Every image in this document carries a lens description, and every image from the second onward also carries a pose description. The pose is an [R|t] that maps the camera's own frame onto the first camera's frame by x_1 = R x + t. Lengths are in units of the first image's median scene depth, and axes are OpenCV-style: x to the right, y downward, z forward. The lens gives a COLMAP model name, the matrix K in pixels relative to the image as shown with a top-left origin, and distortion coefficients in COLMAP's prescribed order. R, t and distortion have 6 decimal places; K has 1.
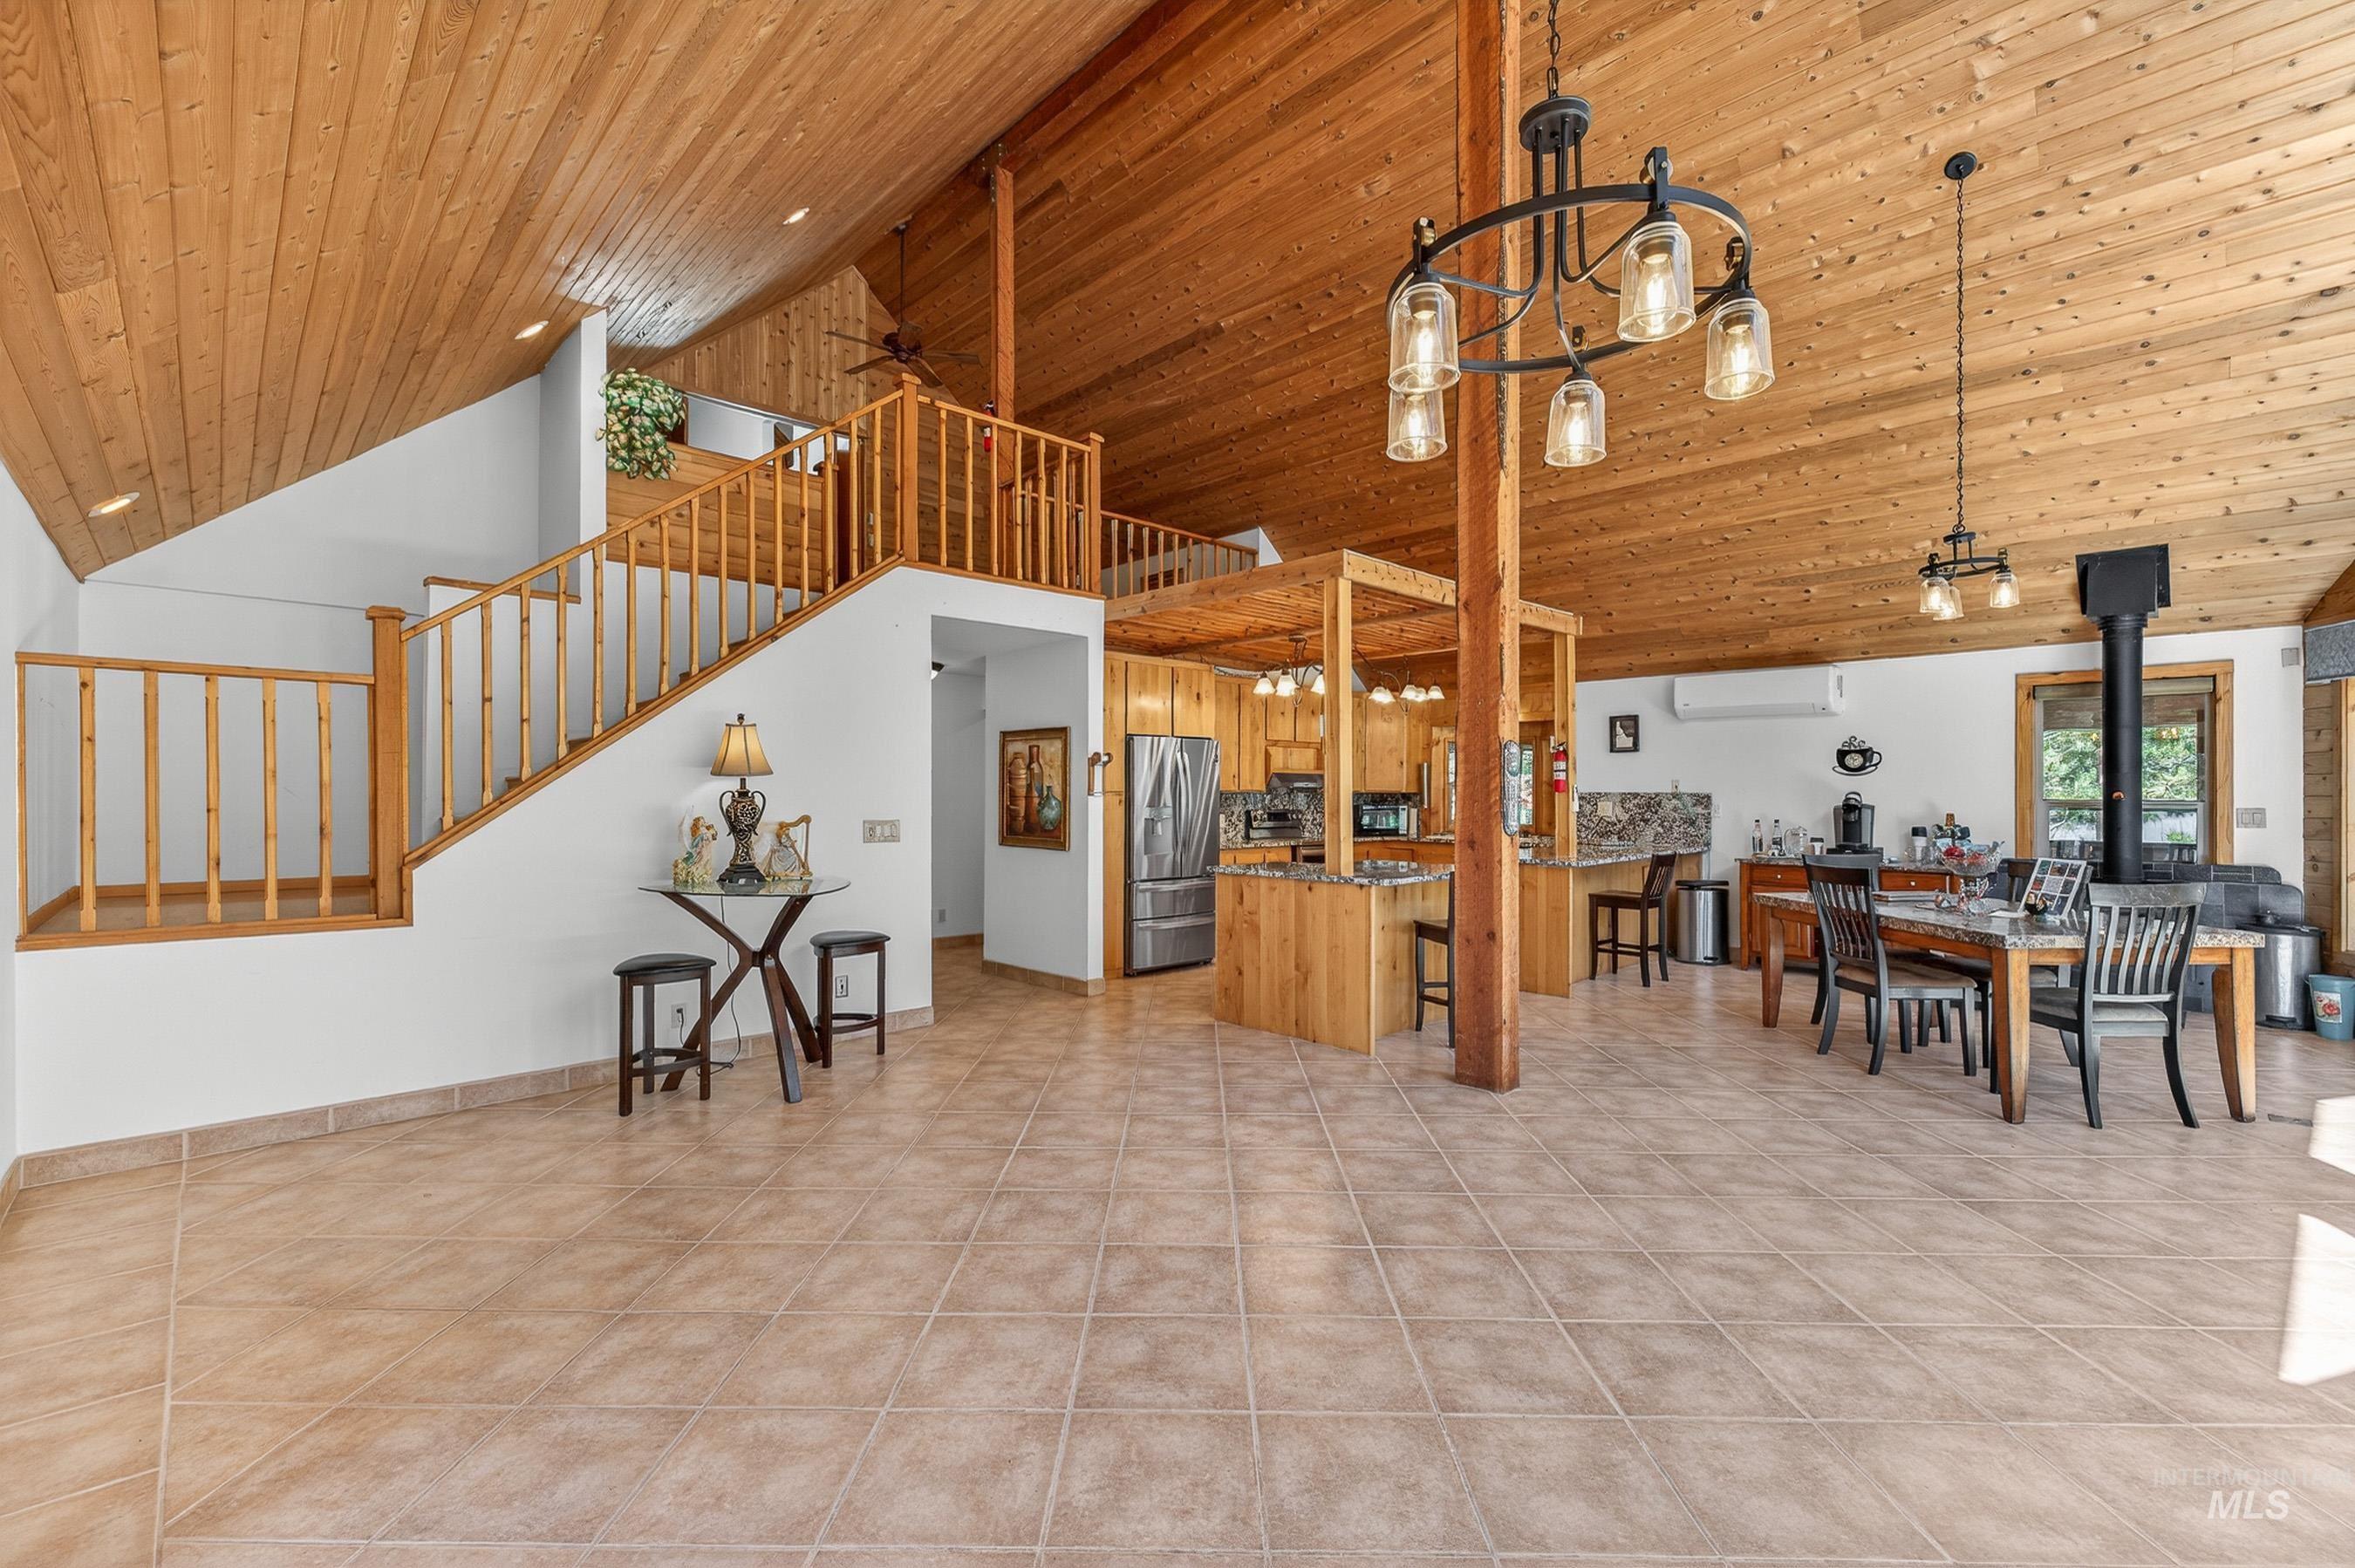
lens RADIAL K [[996.9, 0, 1169.1], [0, 996.9, 787.9], [0, 0, 1]] dist [-0.000002, -0.000545]
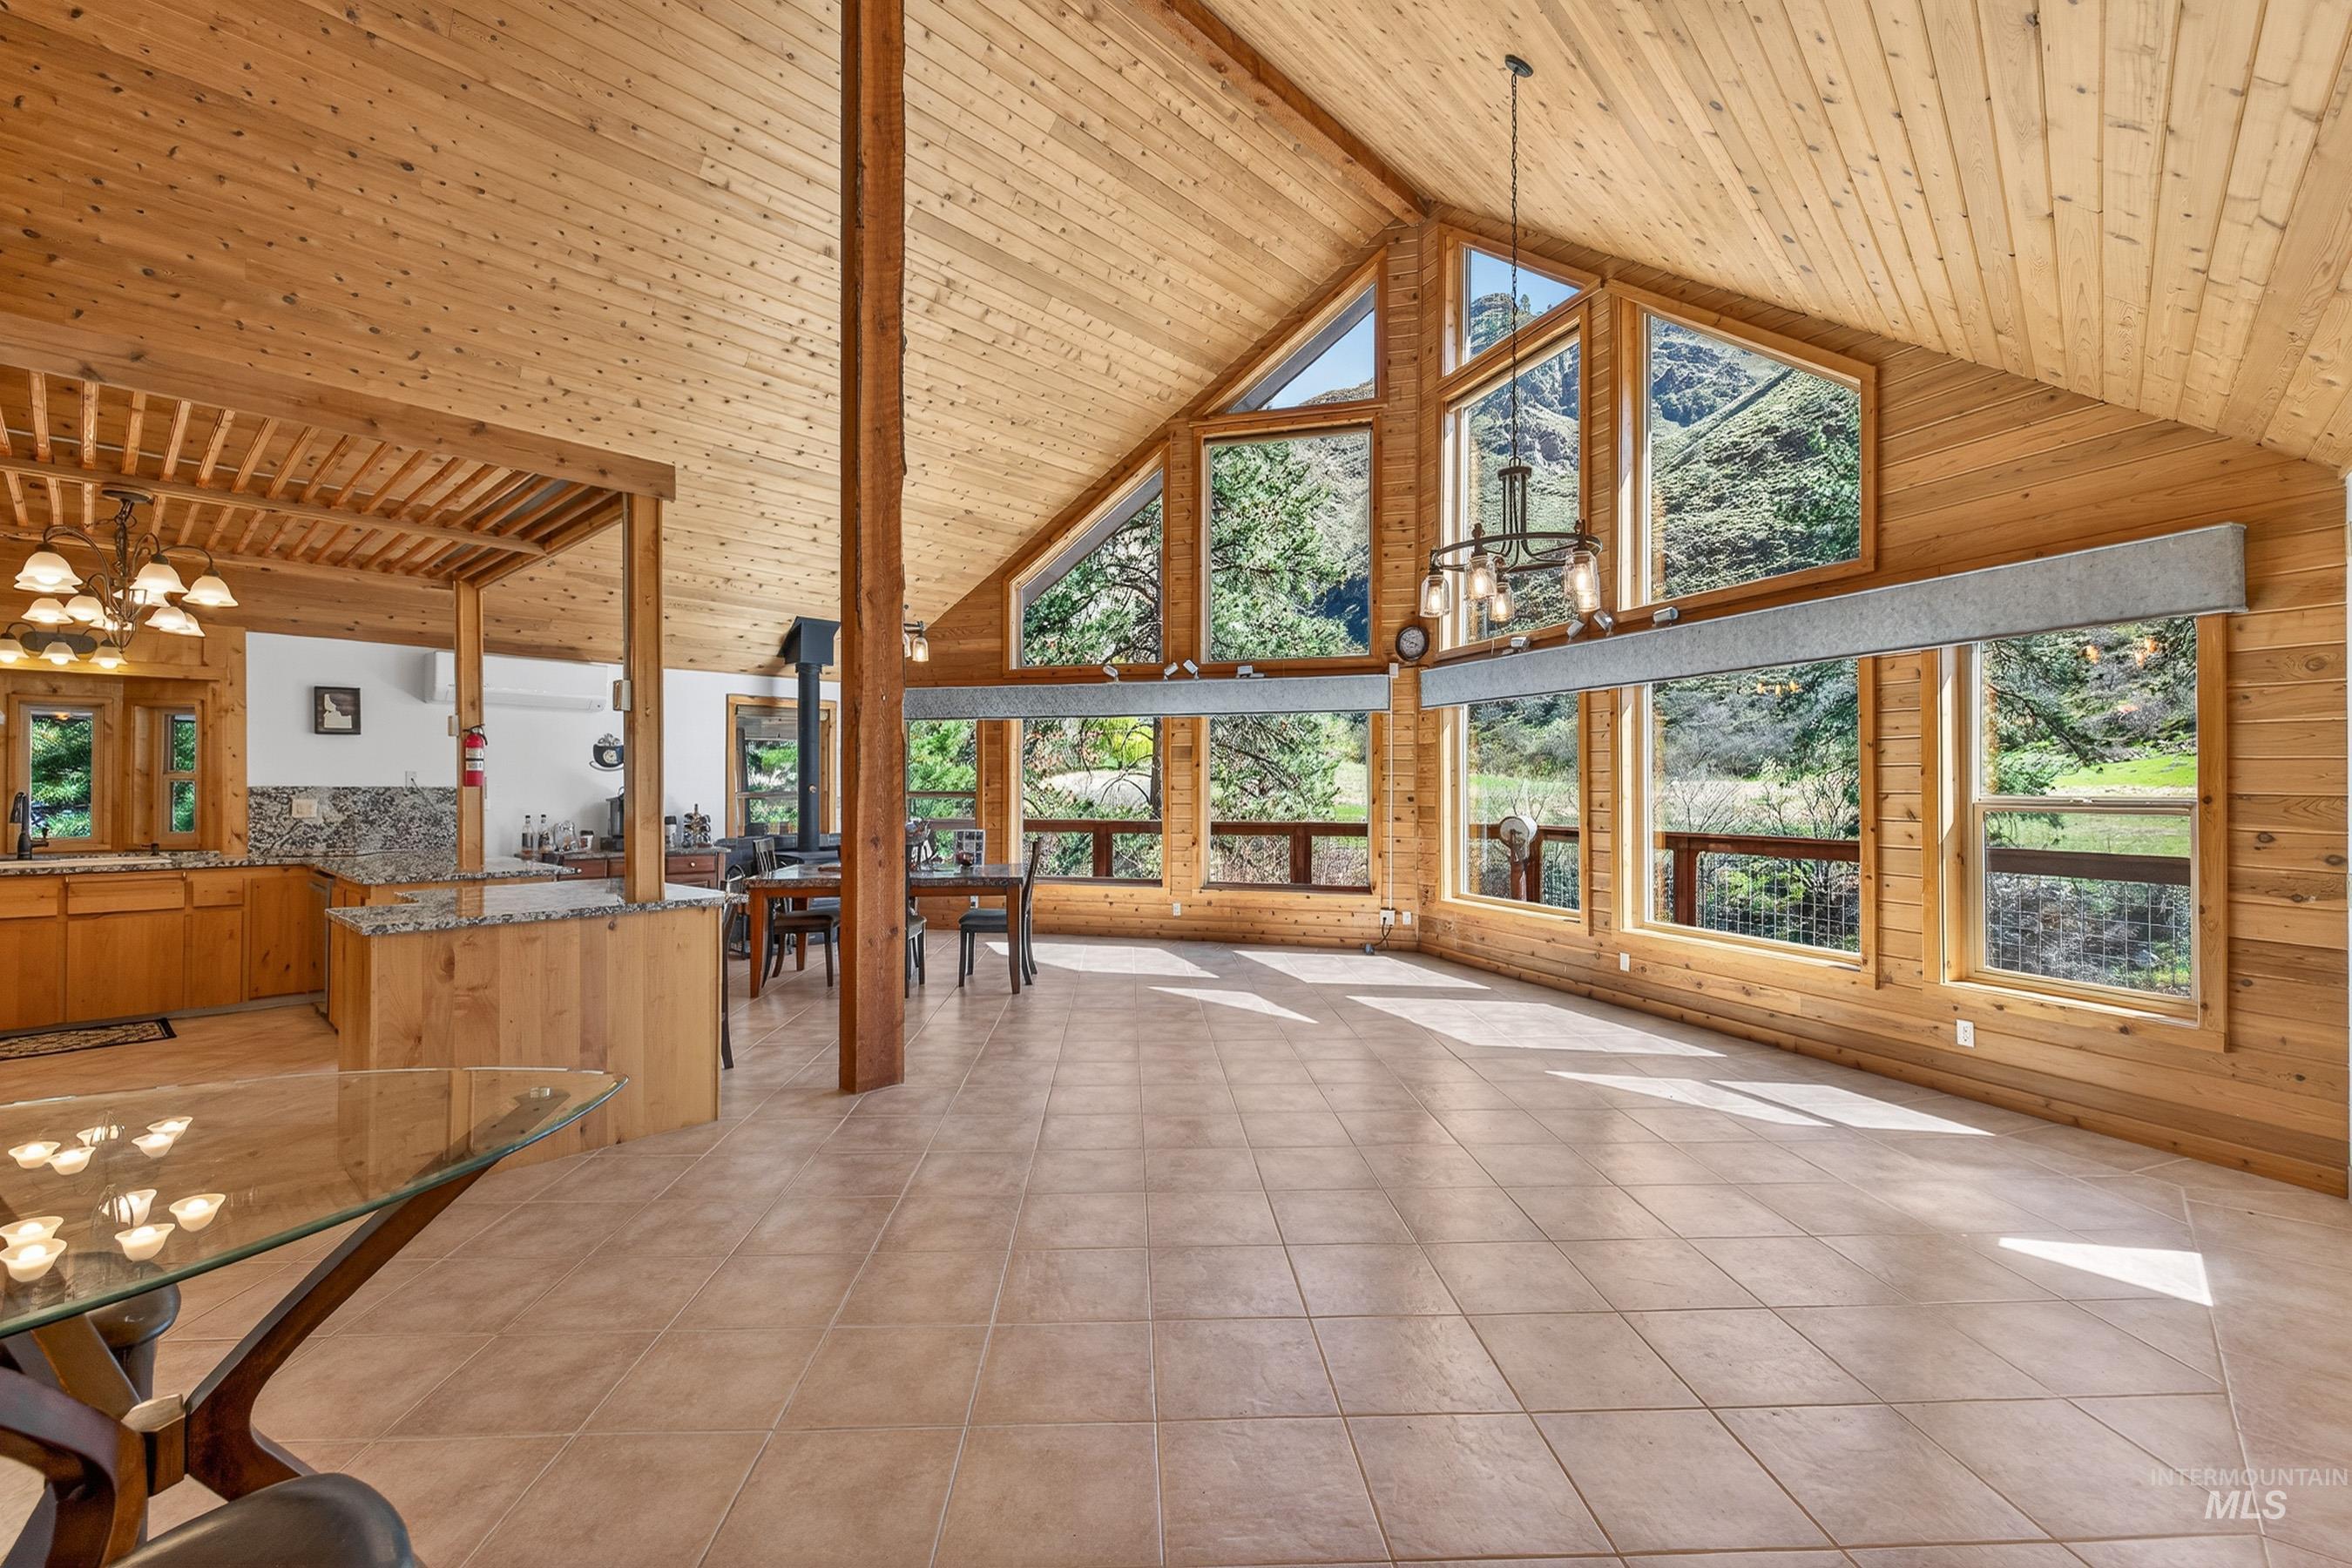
lens RADIAL K [[993.9, 0, 1171.5], [0, 993.9, 786.1], [0, 0, 1]] dist [0.017152, 0.000116]
pose [[-0.065236, -0.001095, 0.997869, -0.376558], [-0.006237, 0.999980, 0.000690, -0.000465], [-0.997850, -0.006179, -0.065242, 0.419970]]
